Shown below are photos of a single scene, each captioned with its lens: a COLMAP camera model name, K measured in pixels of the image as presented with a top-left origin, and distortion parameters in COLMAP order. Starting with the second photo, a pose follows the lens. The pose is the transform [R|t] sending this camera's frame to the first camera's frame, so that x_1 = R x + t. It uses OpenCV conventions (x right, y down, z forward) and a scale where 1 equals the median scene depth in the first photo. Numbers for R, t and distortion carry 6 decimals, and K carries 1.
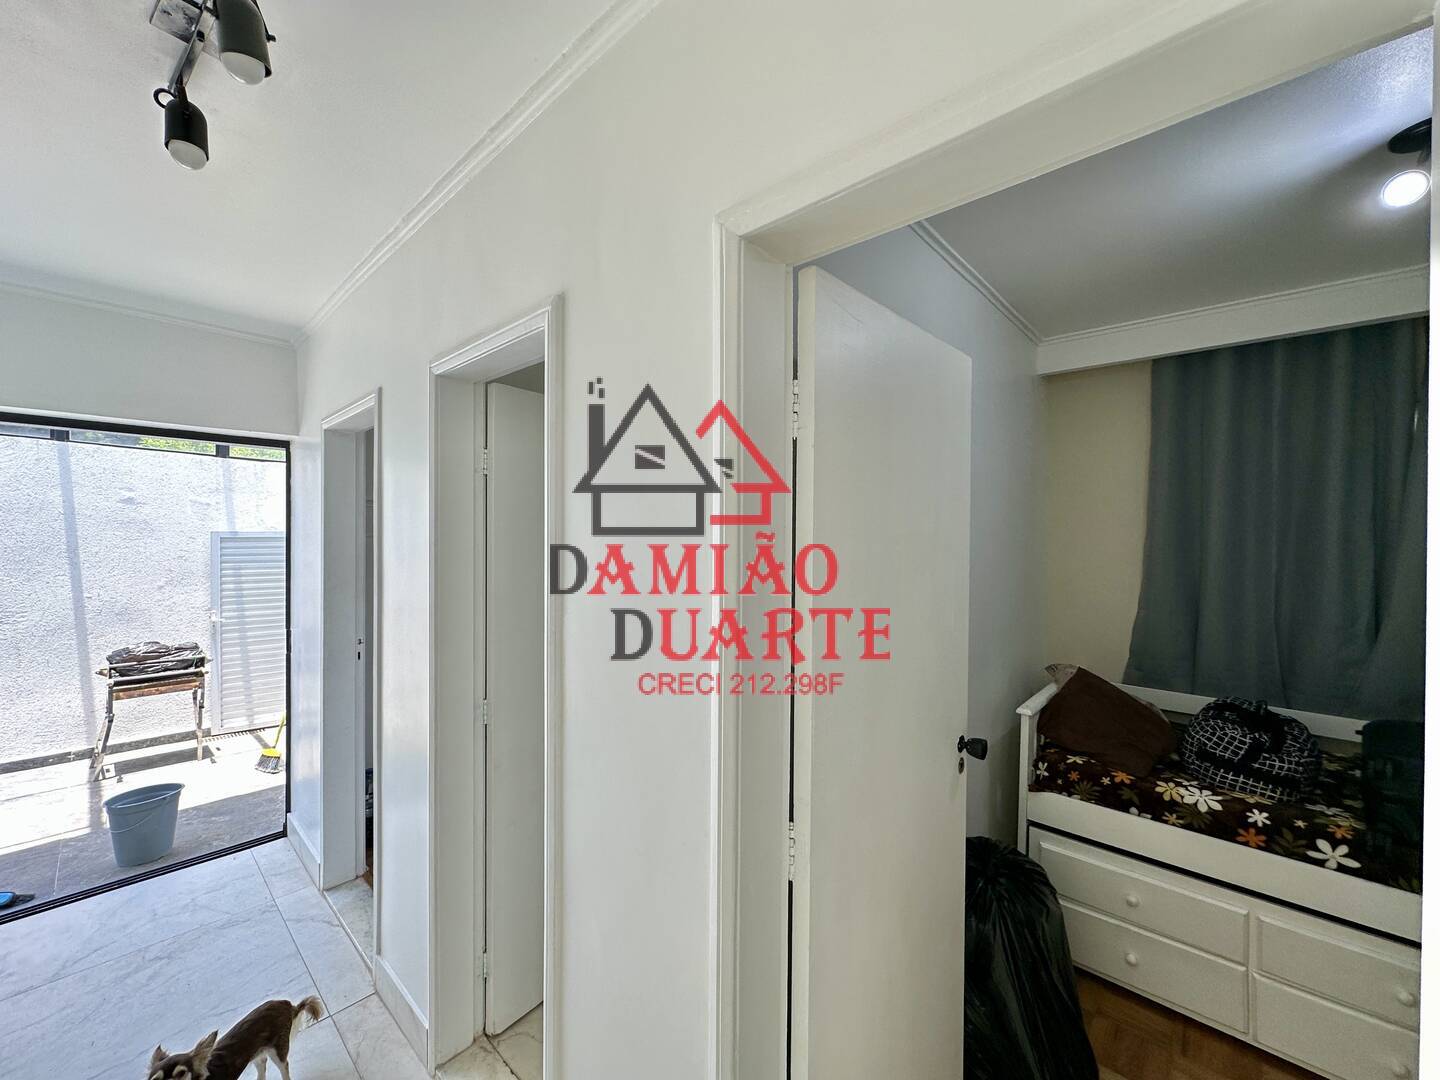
lens RADIAL K [[576.5, 0, 715.8], [0, 576.5, 539.9], [0, 0, 1]] dist [-0.005637, 0.000842]
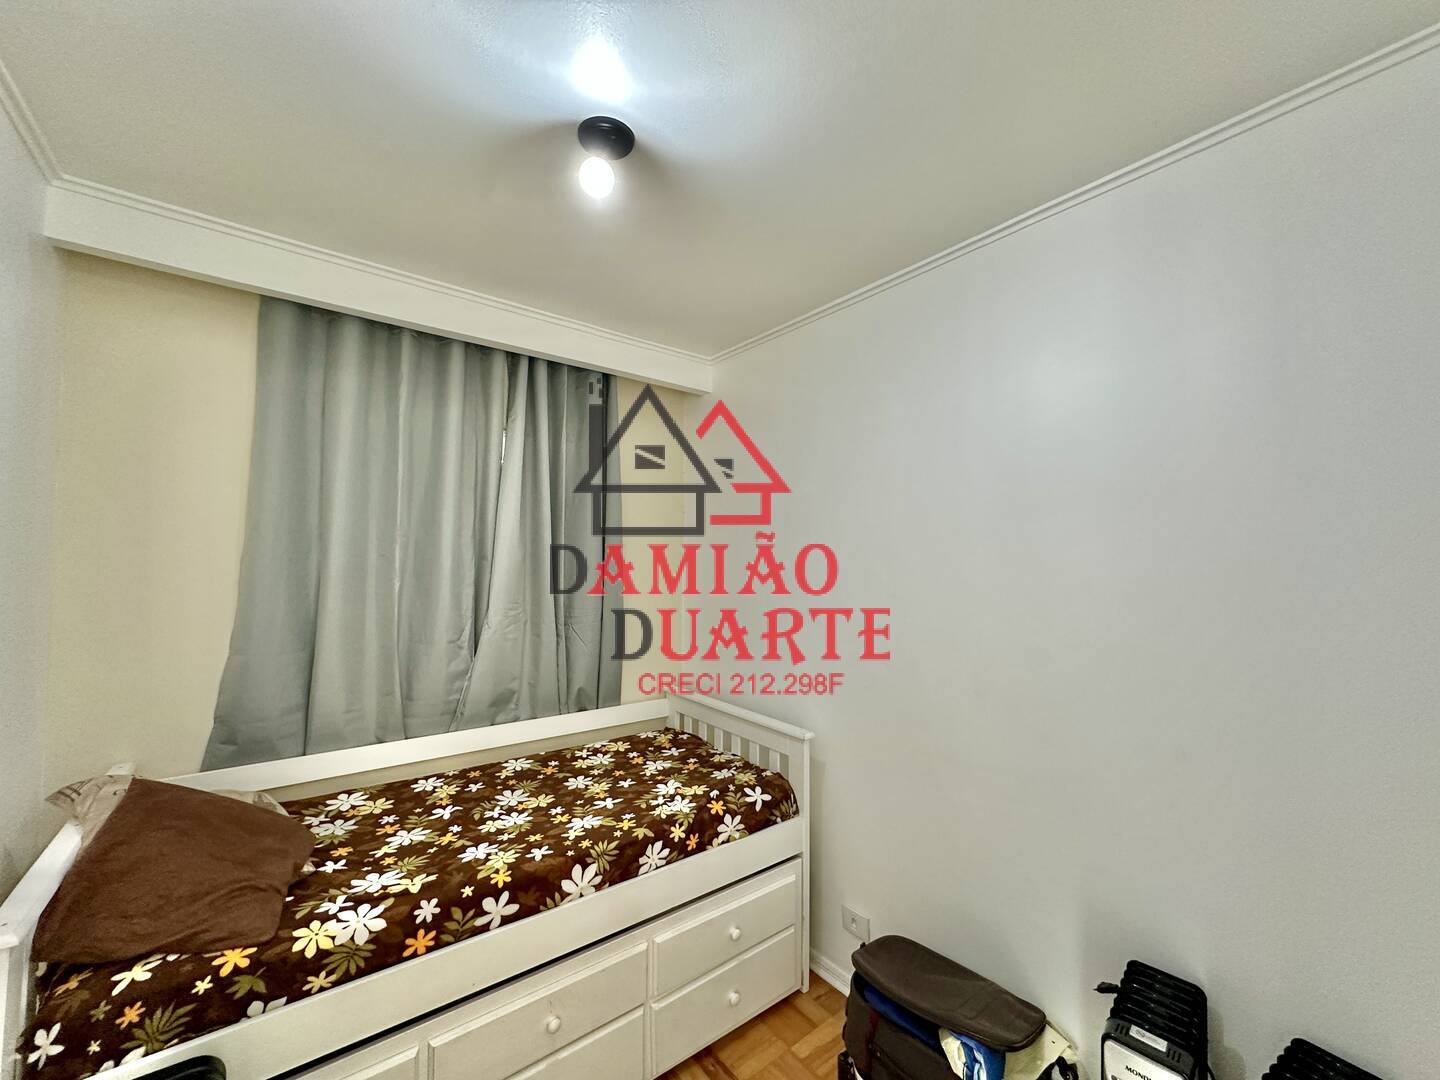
lens RADIAL K [[576.5, 0, 708.5], [0, 576.5, 543.2], [0, 0, 1]] dist [-0.005637, 0.000842]
pose [[0.174060, 0.031230, 0.984240, 0.223905], [0.010527, 0.999381, -0.033572, 0.027441], [-0.984679, 0.016205, 0.173624, 0.442494]]
